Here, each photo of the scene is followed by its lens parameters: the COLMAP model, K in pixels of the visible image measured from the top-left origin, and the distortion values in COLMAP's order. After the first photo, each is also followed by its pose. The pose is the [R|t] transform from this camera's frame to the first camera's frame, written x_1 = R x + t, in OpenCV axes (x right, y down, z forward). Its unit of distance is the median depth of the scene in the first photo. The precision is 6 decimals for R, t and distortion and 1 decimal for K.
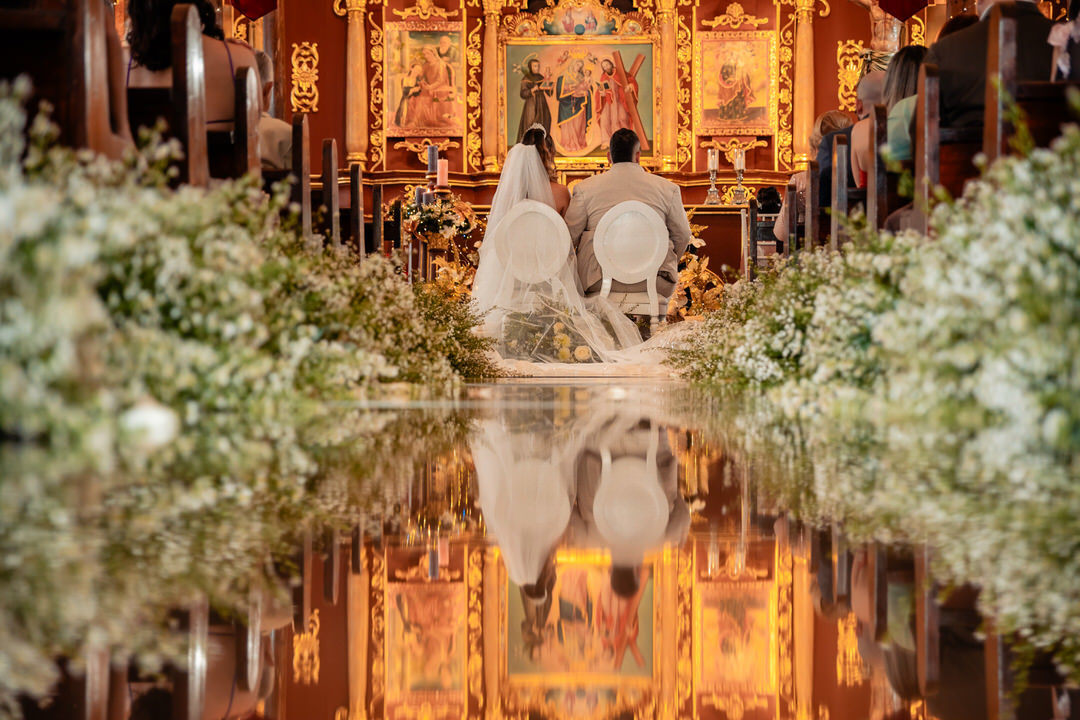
lens RADIAL K [[1910.7, 0, 540.0], [0, 1910.7, 360.0], [0, 0, 1]] dist [0.161558, -0.024078]
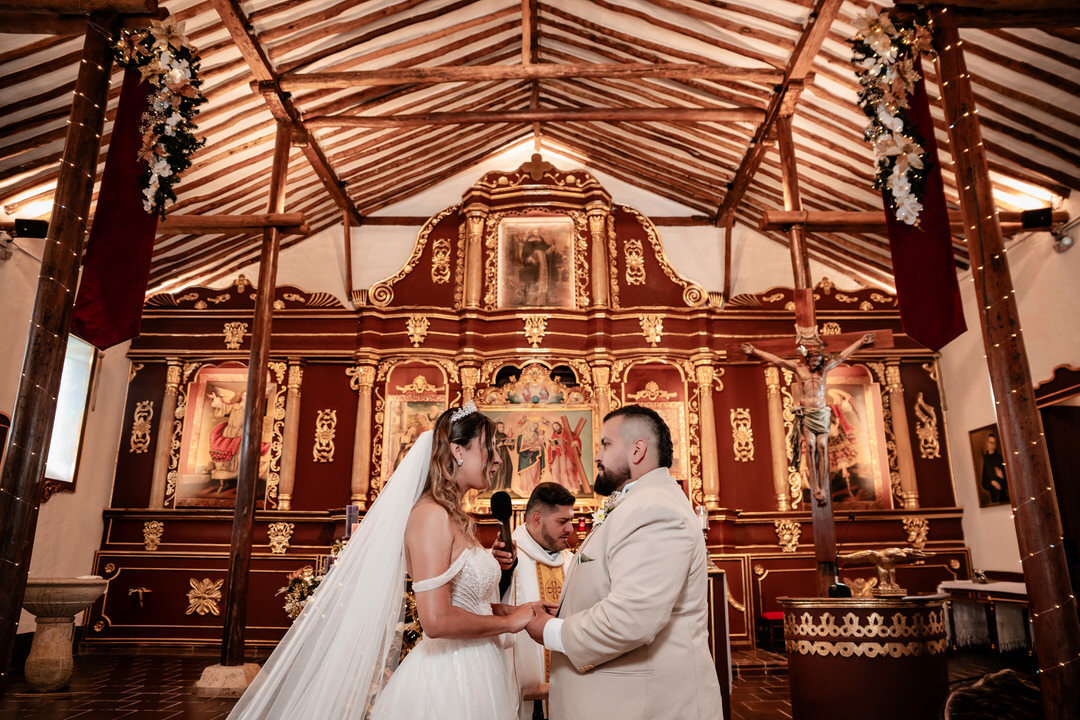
lens RADIAL K [[763.7, 0, 540.0], [0, 763.7, 360.0], [0, 0, 1]] dist [-0.151912, 0.122134]
pose [[0.999944, 0.001065, 0.010492, 0.018271], [0.001641, 0.967047, -0.254593, -0.066530], [-0.010417, 0.254597, 0.966991, 0.493087]]
